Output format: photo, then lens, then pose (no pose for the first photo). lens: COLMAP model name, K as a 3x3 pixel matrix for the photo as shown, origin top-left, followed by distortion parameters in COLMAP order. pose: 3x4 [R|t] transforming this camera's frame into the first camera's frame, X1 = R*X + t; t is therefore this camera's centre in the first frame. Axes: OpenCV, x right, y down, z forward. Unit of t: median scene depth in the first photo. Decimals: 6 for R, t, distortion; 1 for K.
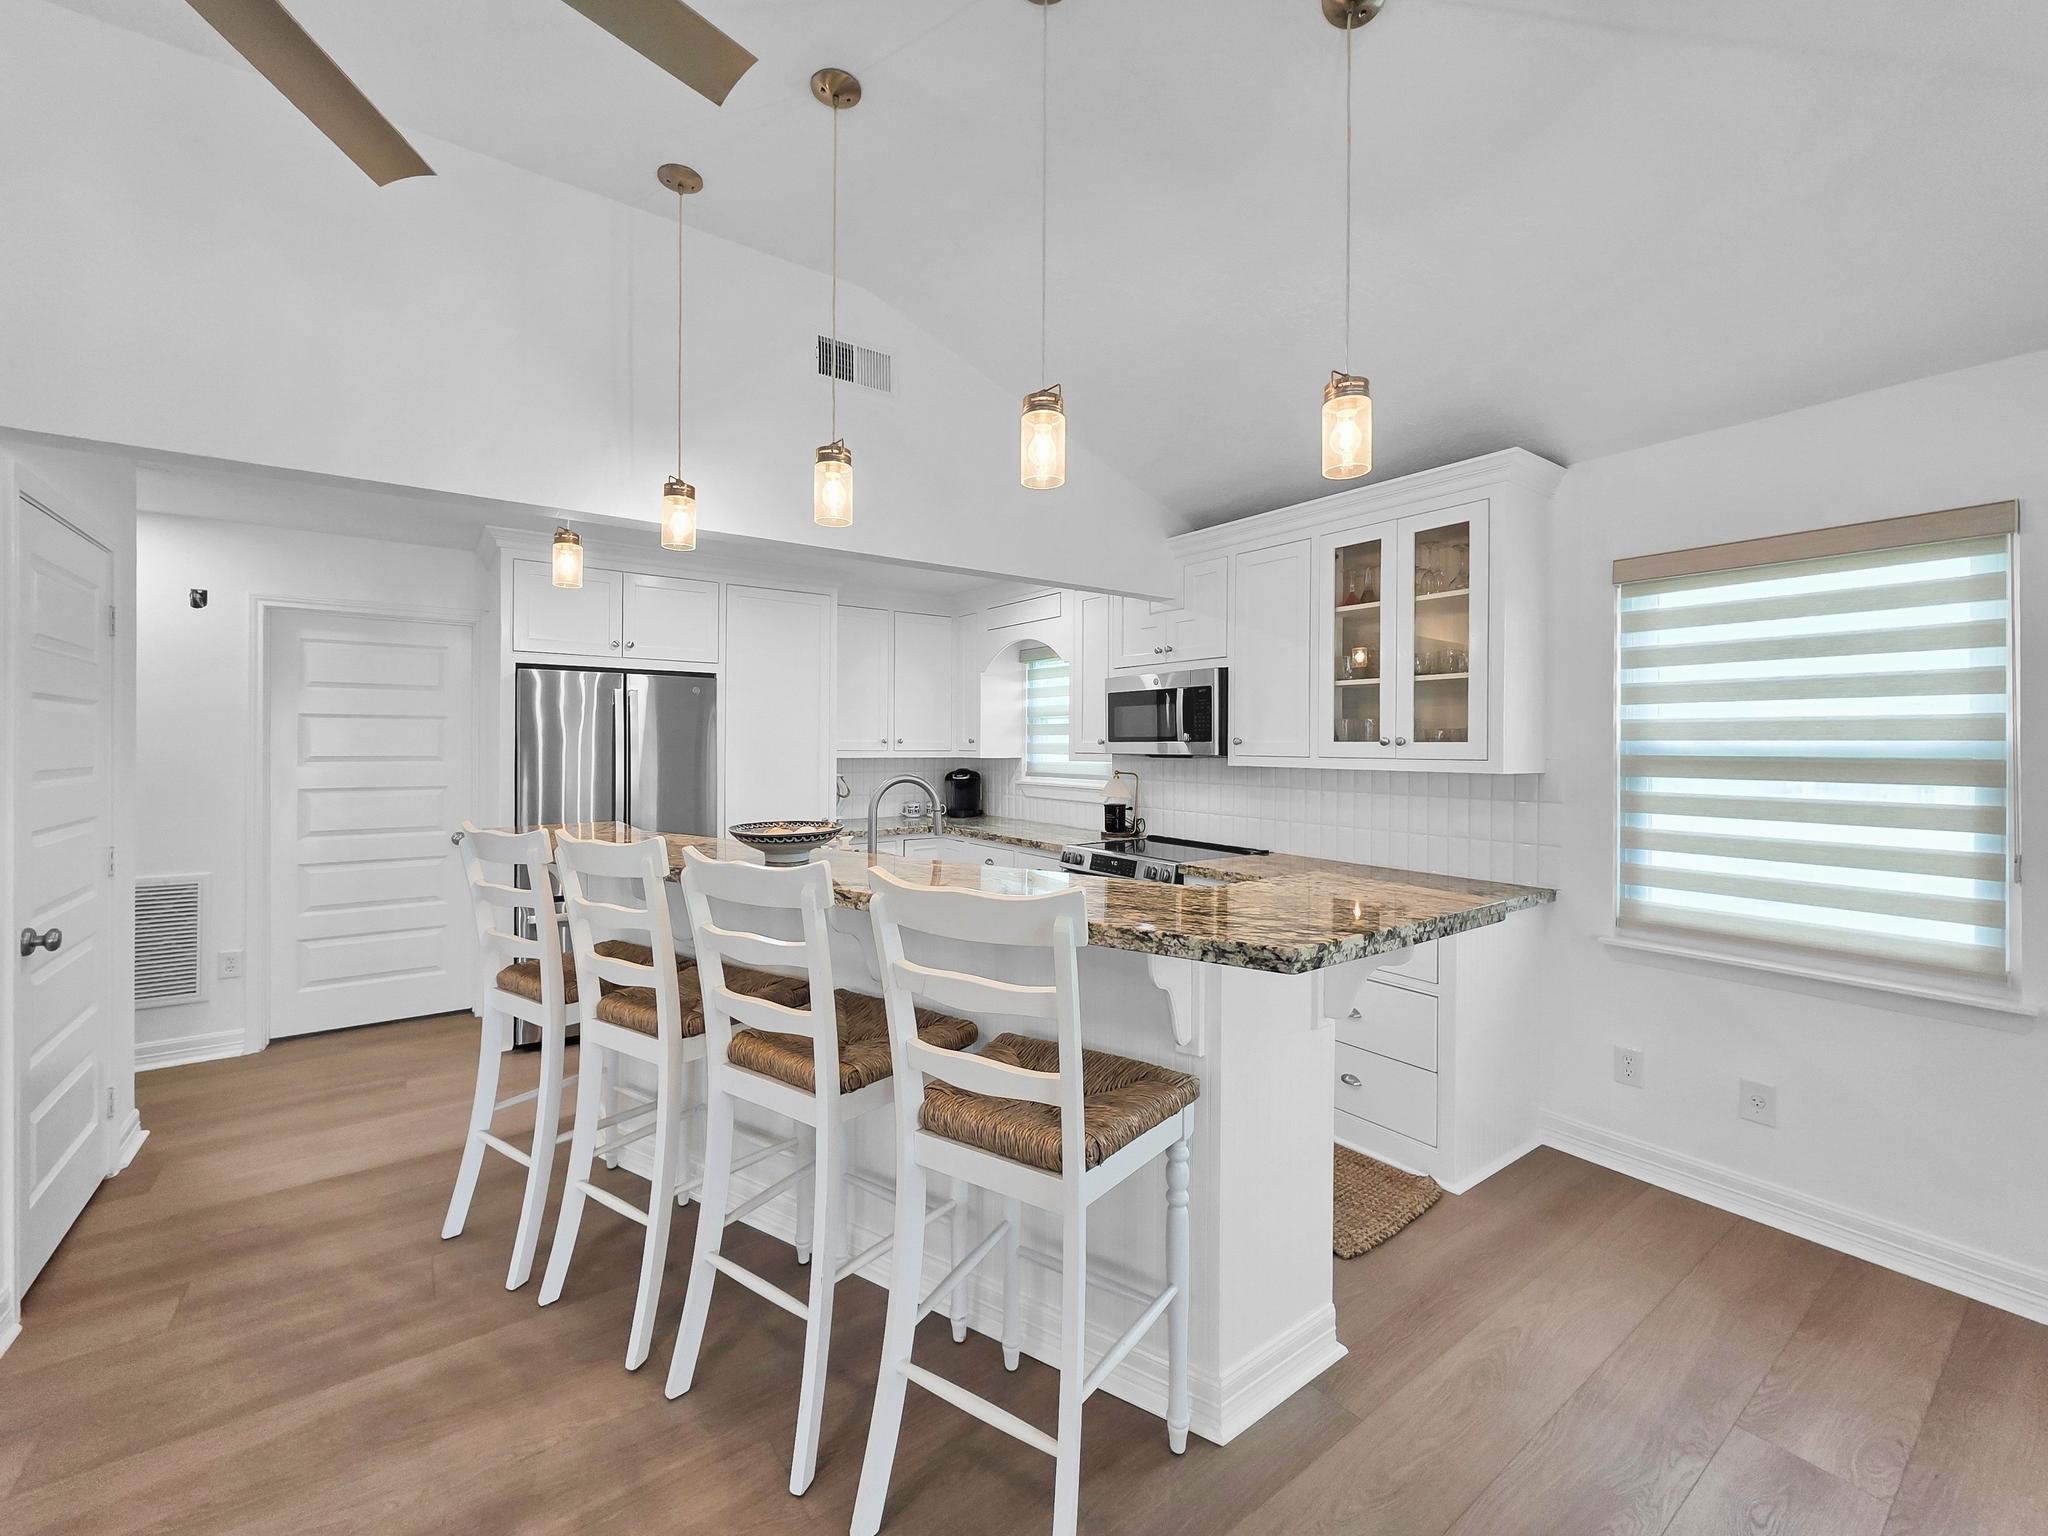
lens RADIAL K [[836.7, 0, 997.1], [0, 836.7, 748.5], [0, 0, 1]] dist [-0.000128, -0.000259]
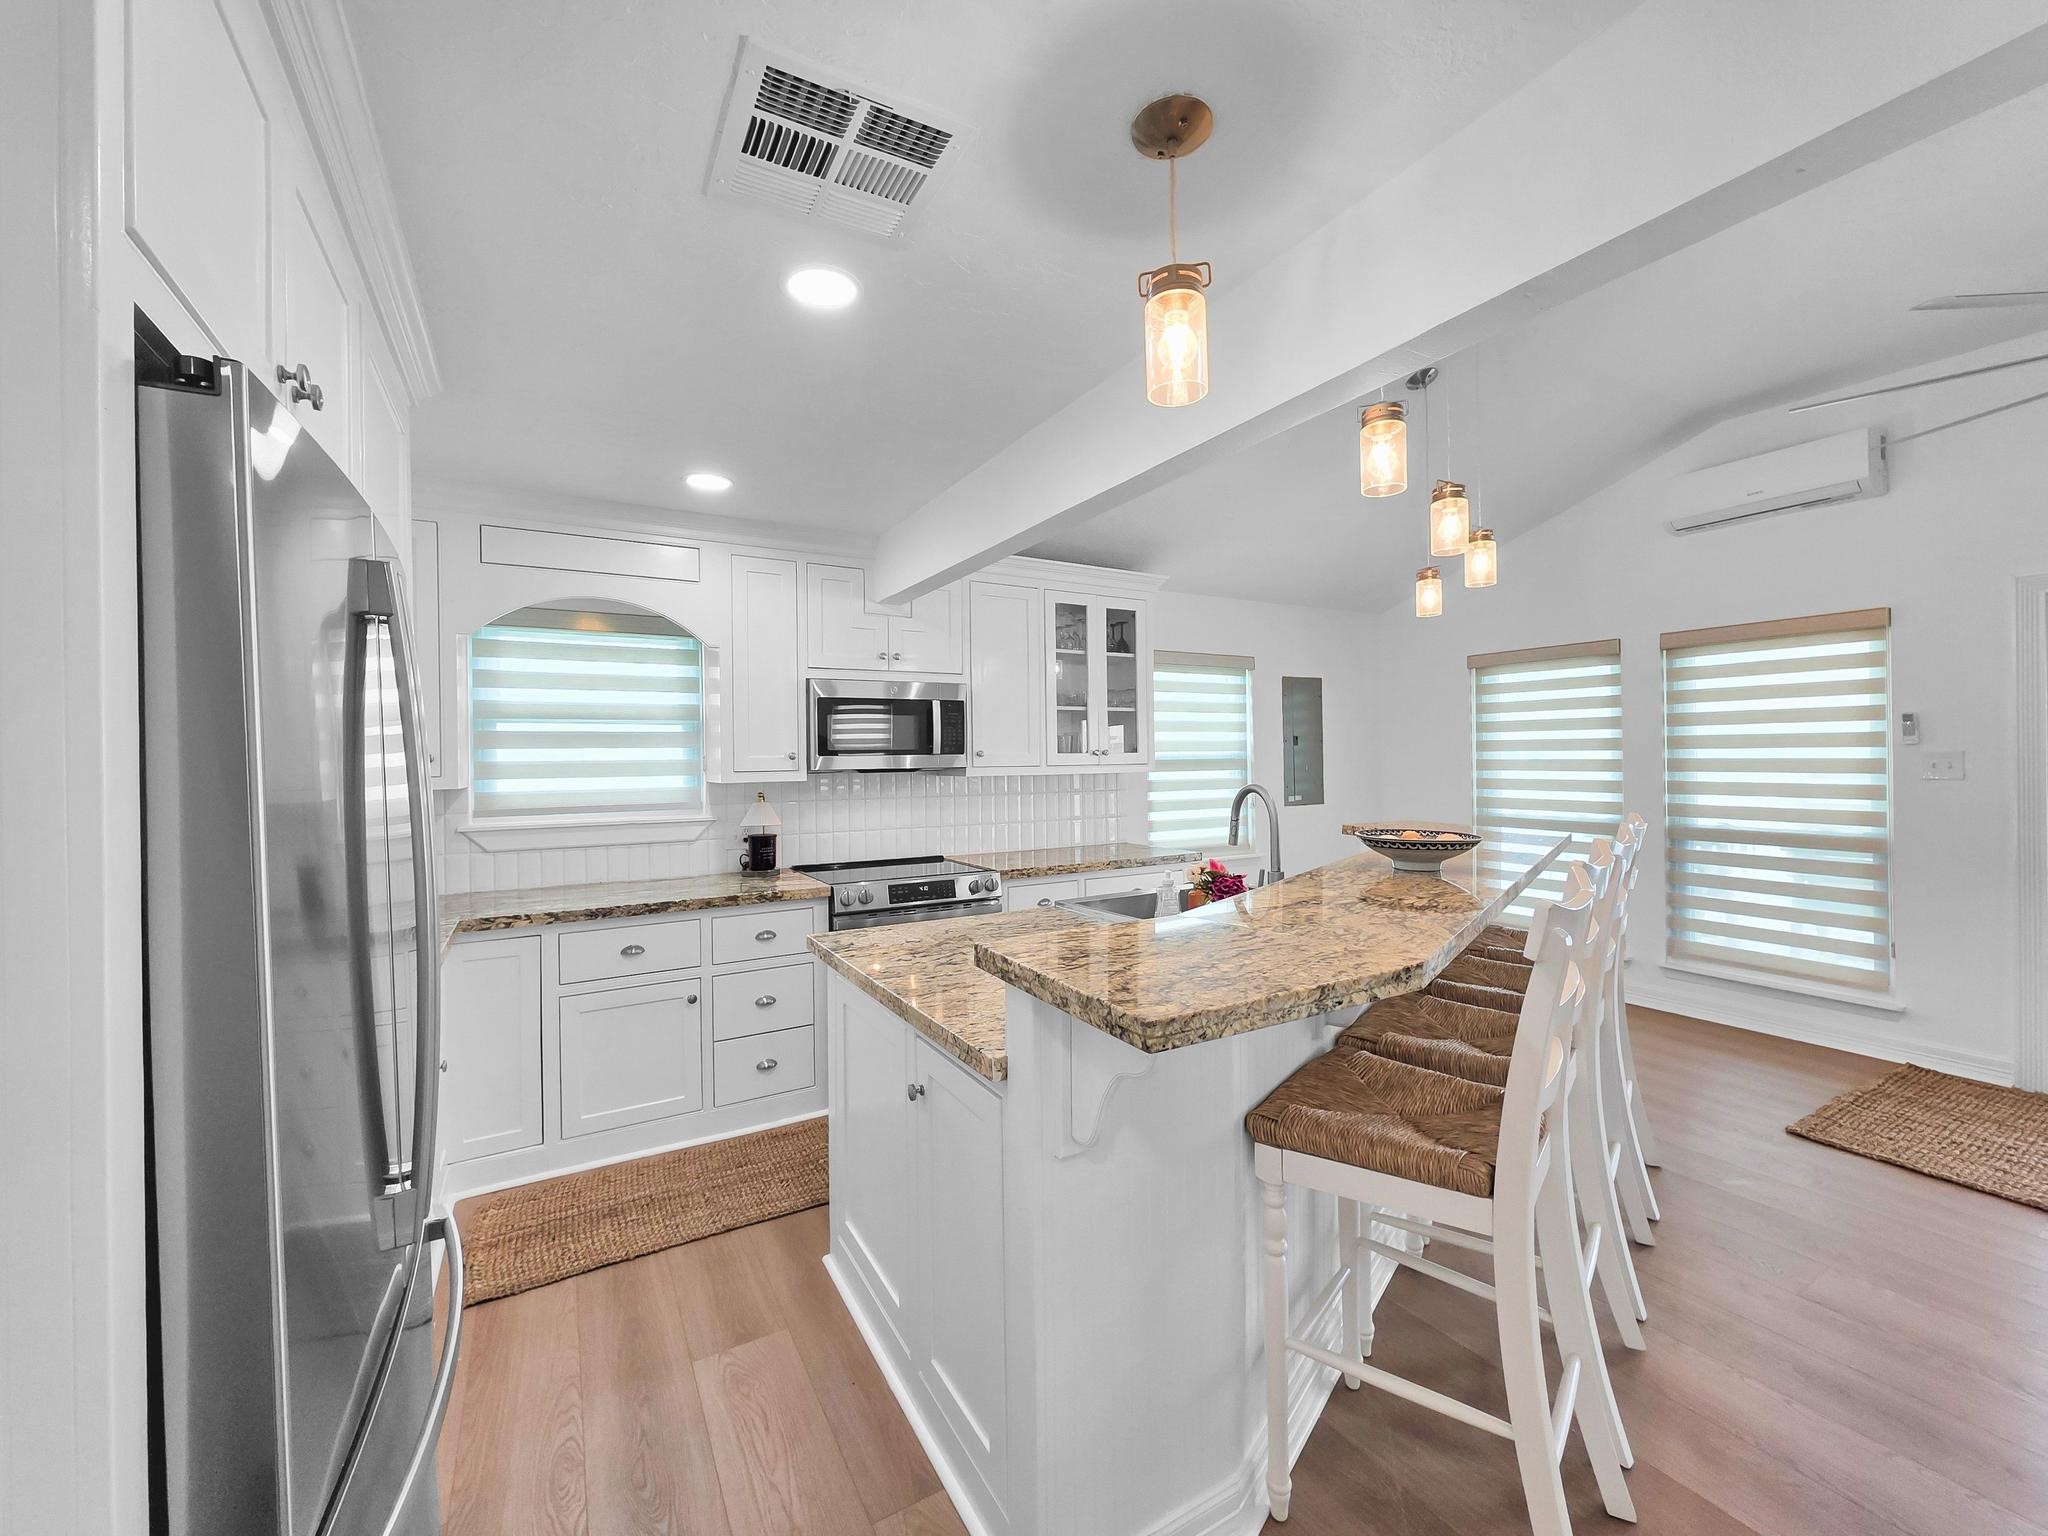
lens RADIAL K [[819.1, 0, 1020.5], [0, 819.1, 763.3], [0, 0, 1]] dist [-0.000438, -0.000060]
pose [[0.085842, -0.011341, 0.996244, -0.913826], [0.019111, 0.999770, 0.009735, -0.006718], [-0.996125, 0.018204, 0.086039, 1.020523]]
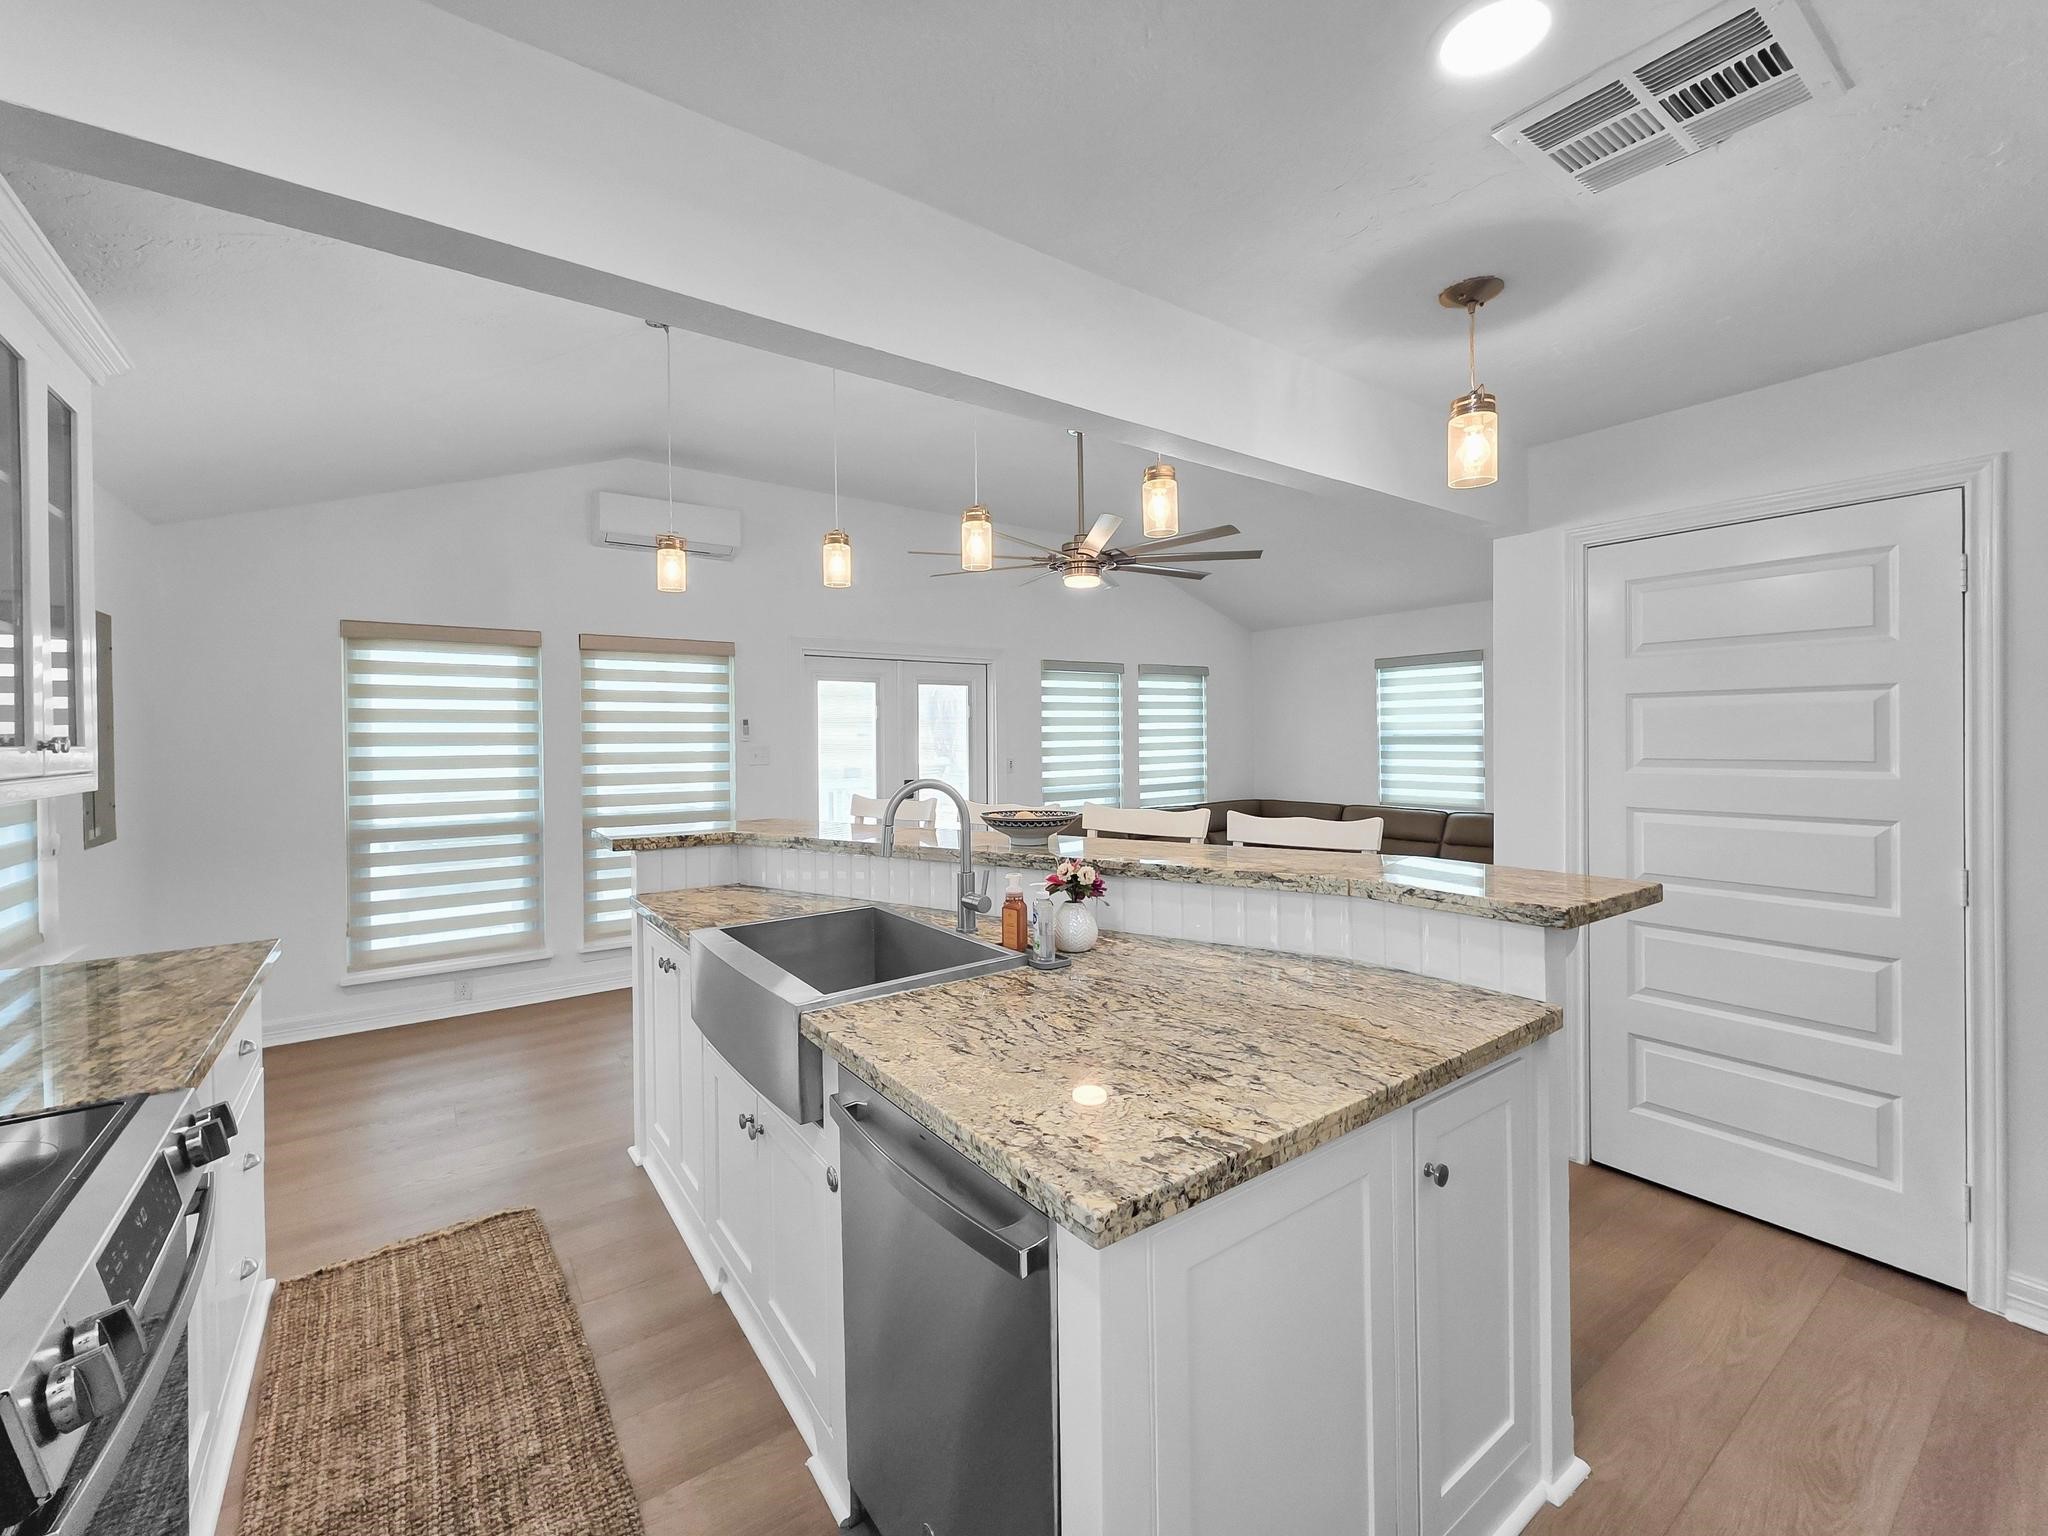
lens RADIAL K [[836.9, 0, 990.4], [0, 836.9, 740.8], [0, 0, 1]] dist [0.000920, 0.000012]
pose [[-0.999949, 0.008647, 0.005144, -0.147228], [0.008695, 0.999918, 0.009412, -0.010297], [-0.005062, 0.009456, -0.999942, 1.549598]]
